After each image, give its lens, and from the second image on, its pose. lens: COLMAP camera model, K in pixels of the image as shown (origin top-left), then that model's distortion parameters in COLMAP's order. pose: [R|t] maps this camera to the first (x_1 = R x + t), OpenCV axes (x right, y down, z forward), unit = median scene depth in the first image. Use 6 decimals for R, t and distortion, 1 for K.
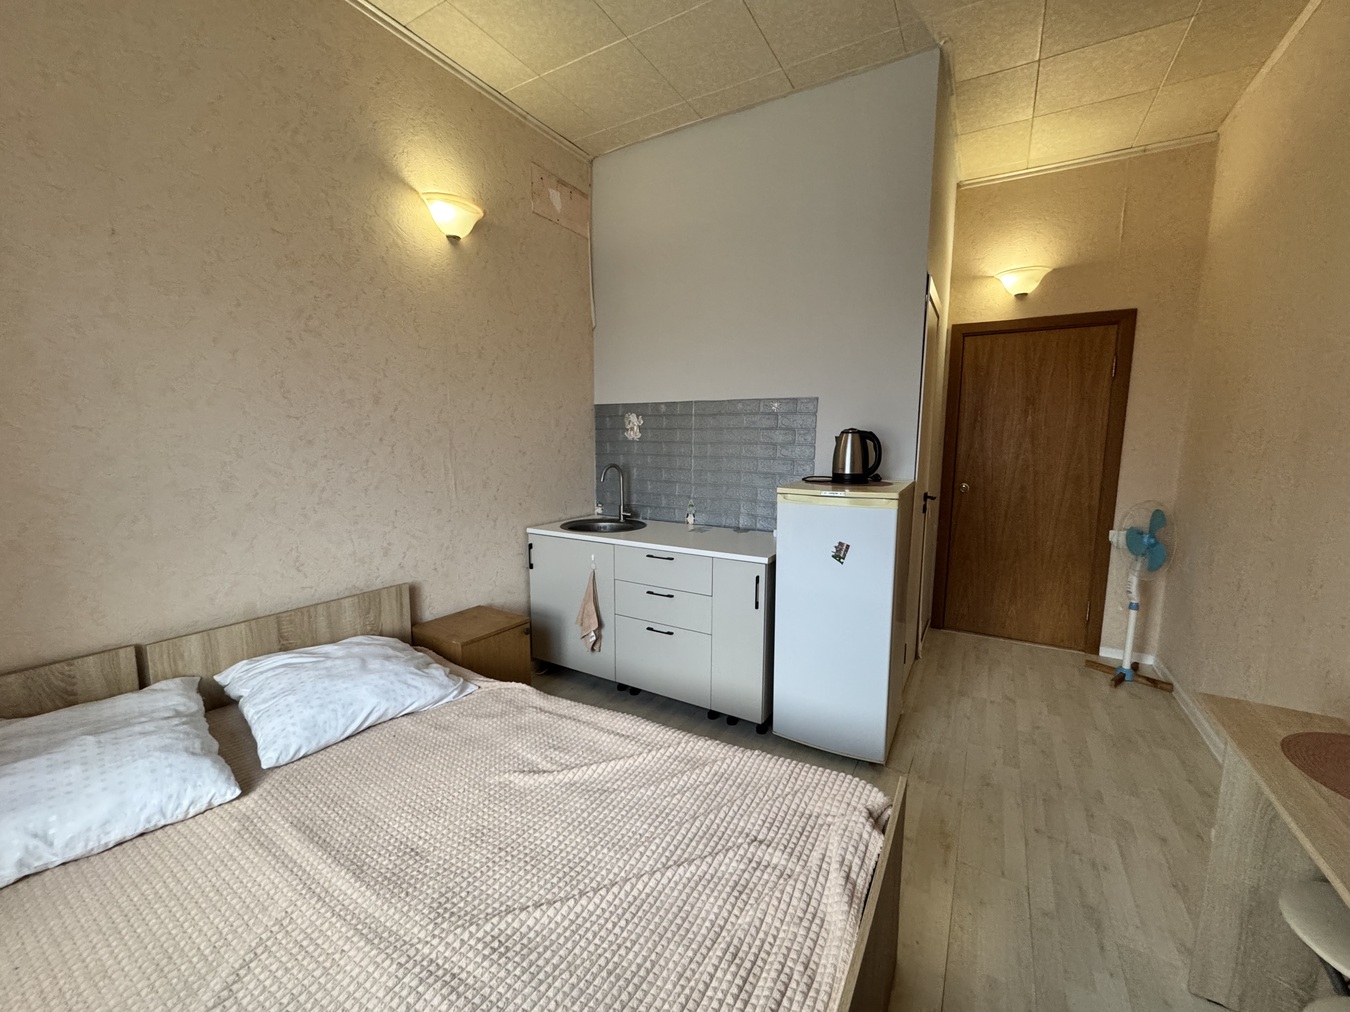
lens RADIAL K [[543.2, 0, 669.0], [0, 543.2, 504.9], [0, 0, 1]] dist [0.000274, -0.000010]
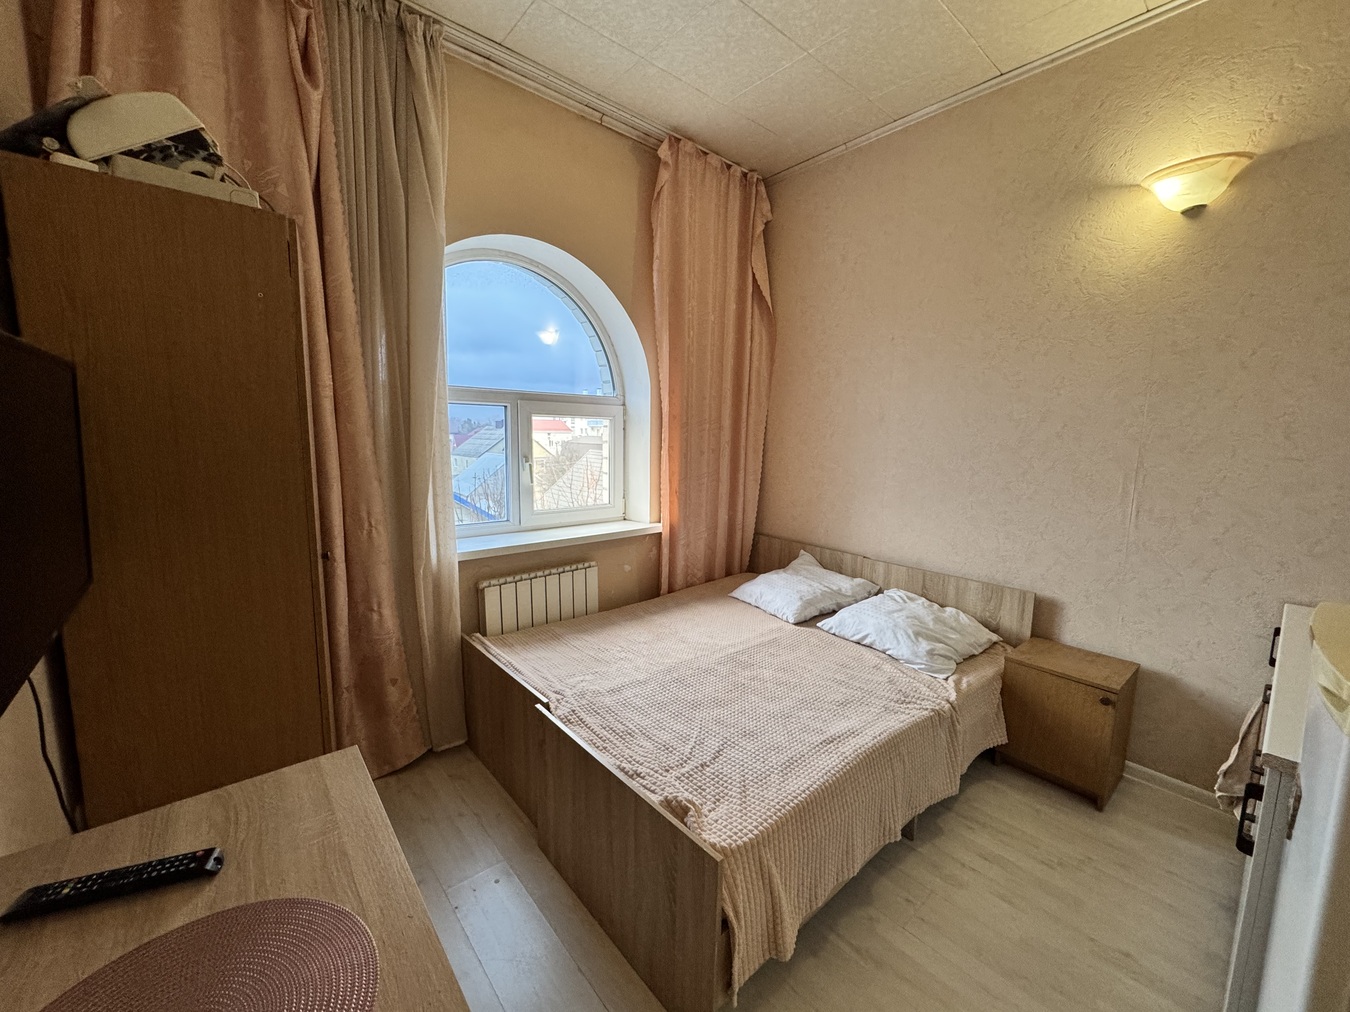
lens RADIAL K [[543.2, 0, 669.2], [0, 543.2, 504.7], [0, 0, 1]] dist [0.000274, -0.000010]
pose [[-0.310412, 0.118459, -0.943192, 0.739095], [-0.135126, 0.976631, 0.167130, -0.106516], [0.940949, 0.179329, -0.287151, 0.651587]]
